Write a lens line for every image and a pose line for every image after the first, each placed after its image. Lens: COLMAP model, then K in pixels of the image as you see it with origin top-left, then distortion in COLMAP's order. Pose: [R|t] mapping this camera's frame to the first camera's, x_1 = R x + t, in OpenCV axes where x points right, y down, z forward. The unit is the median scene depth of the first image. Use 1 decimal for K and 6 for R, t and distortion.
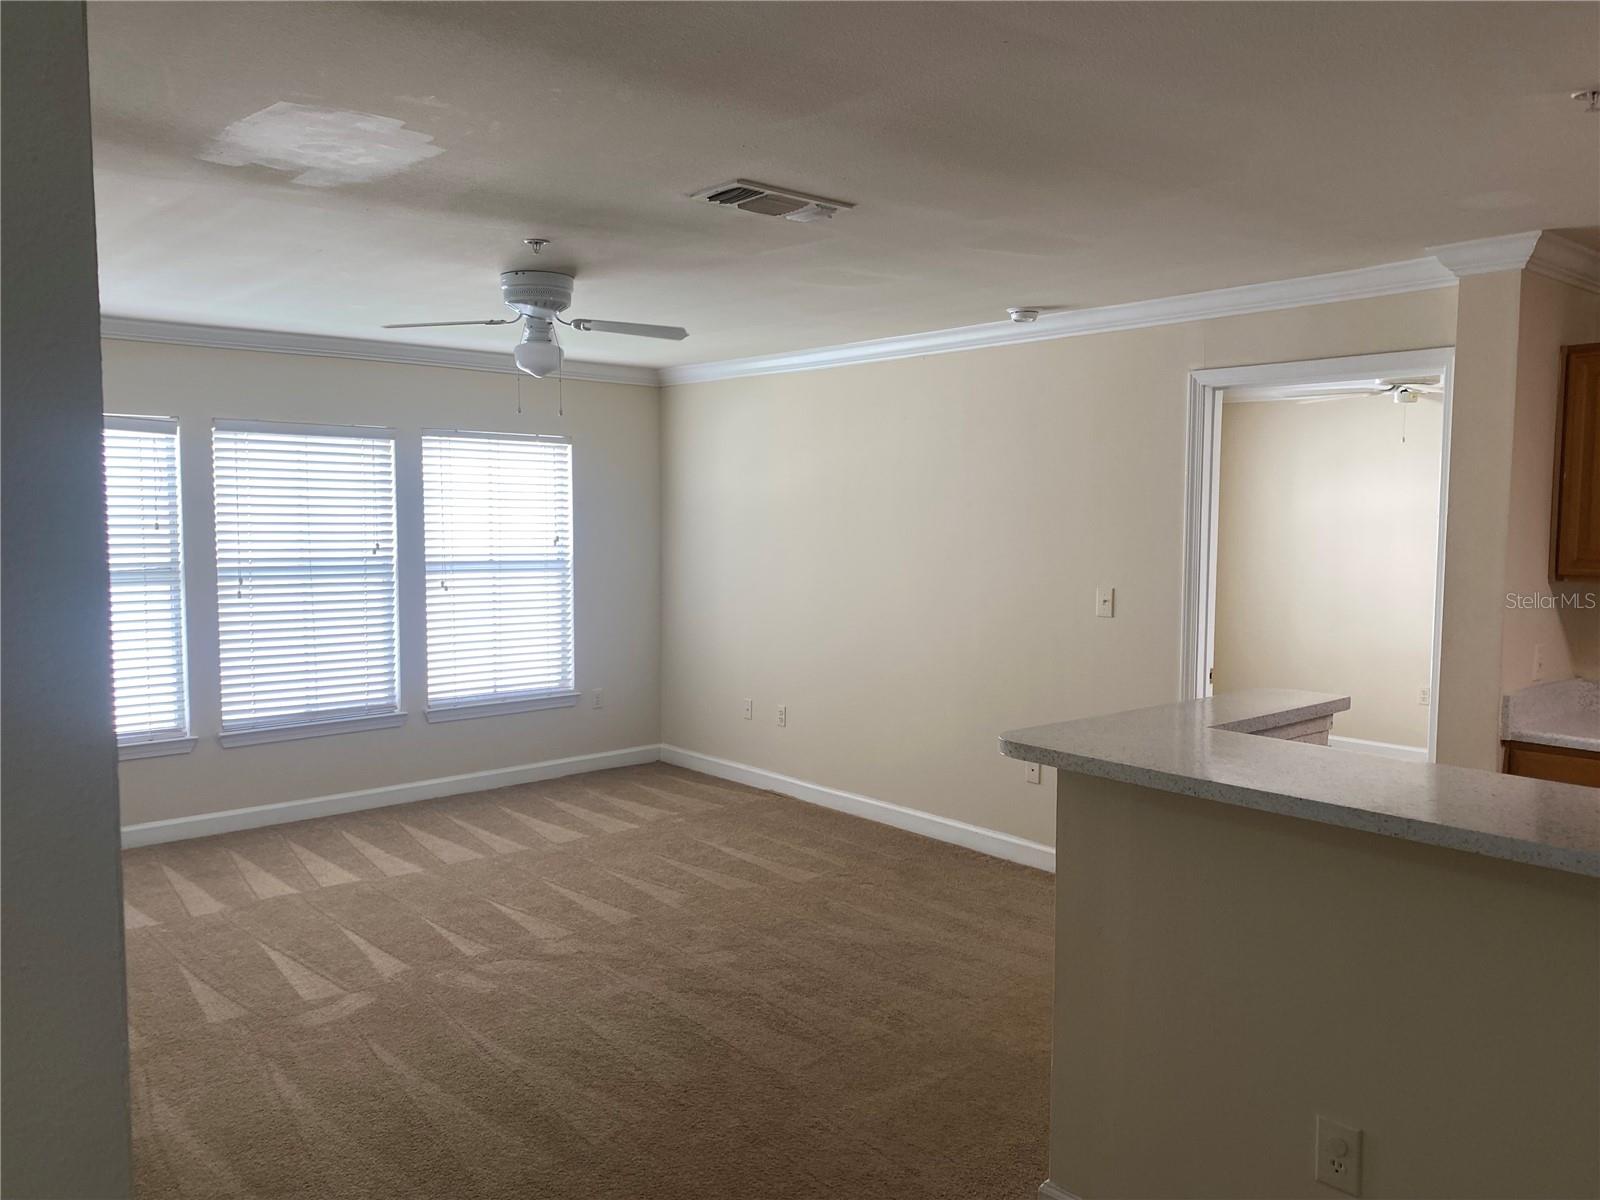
lens RADIAL K [[1204.7, 0, 800.0], [0, 1204.7, 600.0], [0, 0, 1]] dist [0.091898, -0.229175]
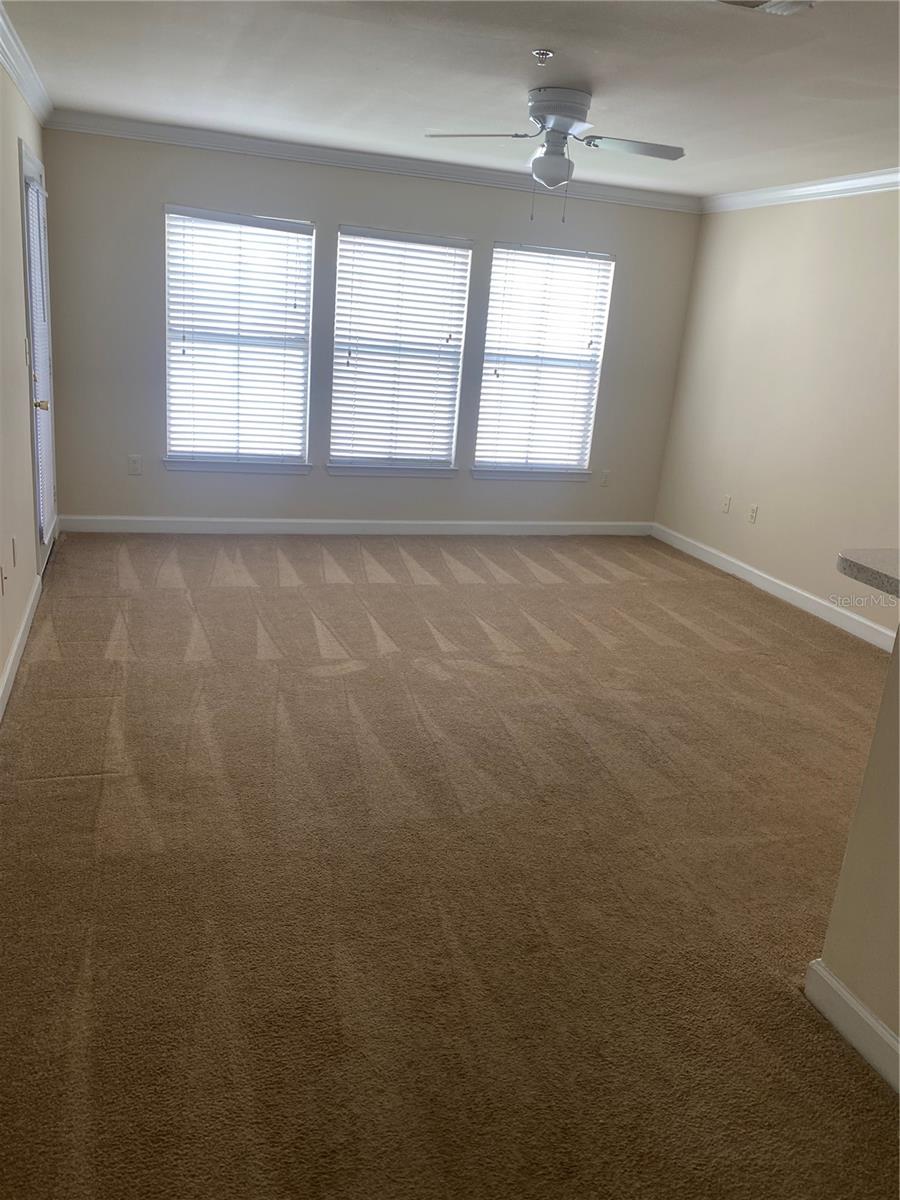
lens RADIAL K [[894.2, 0, 450.0], [0, 894.2, 600.0], [0, 0, 1]] dist [0.113711, -0.376104]
pose [[0.911323, 0.187391, -0.366573, 0.063708], [-0.106255, 0.967296, 0.230322, 0.007376], [0.397744, -0.170948, 0.901430, 0.091877]]
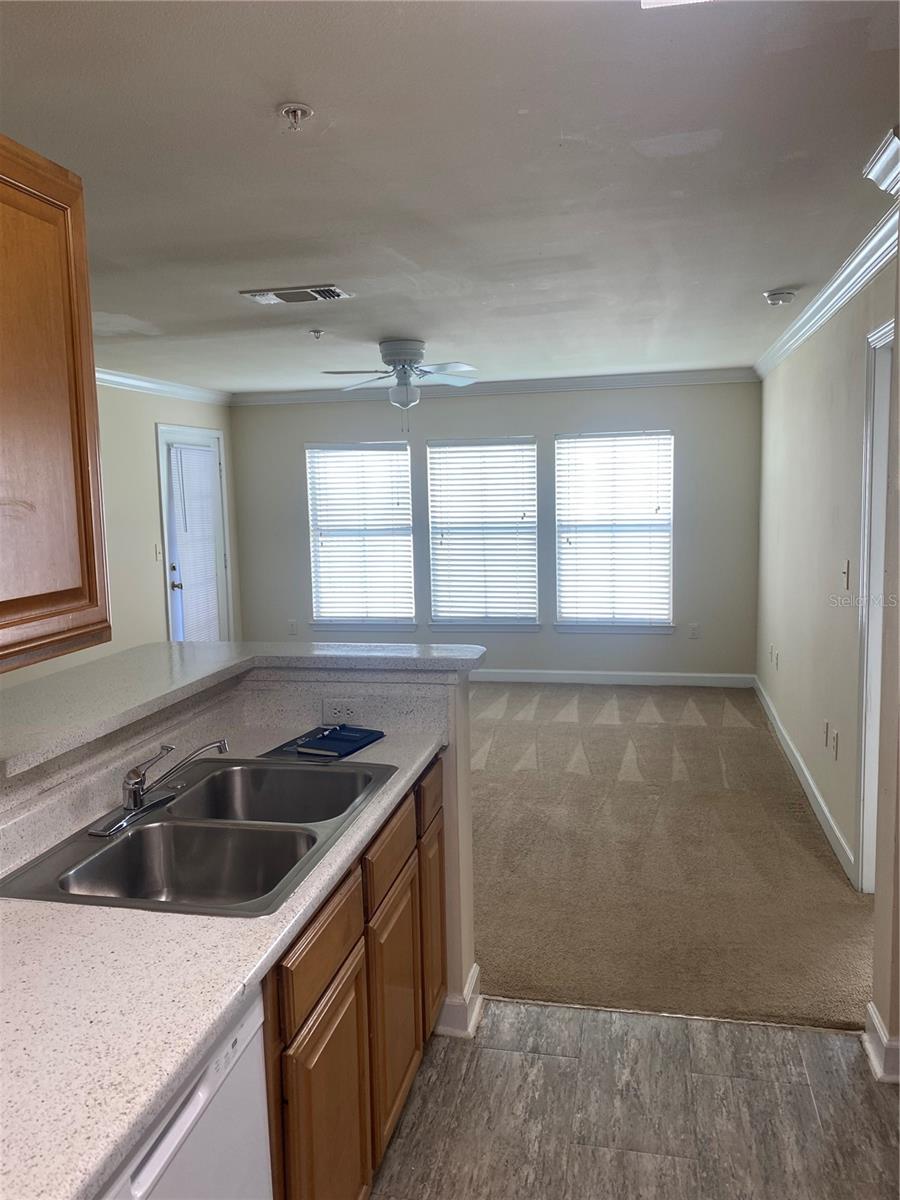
lens RADIAL K [[910.9, 0, 466.6], [0, 910.9, 586.0], [0, 0, 1]] dist [0.037372, -0.049423]
pose [[0.596548, 0.064612, -0.799972, 0.595970], [-0.032440, 0.997881, 0.056406, -0.018147], [0.801922, -0.007698, 0.597380, 0.270718]]
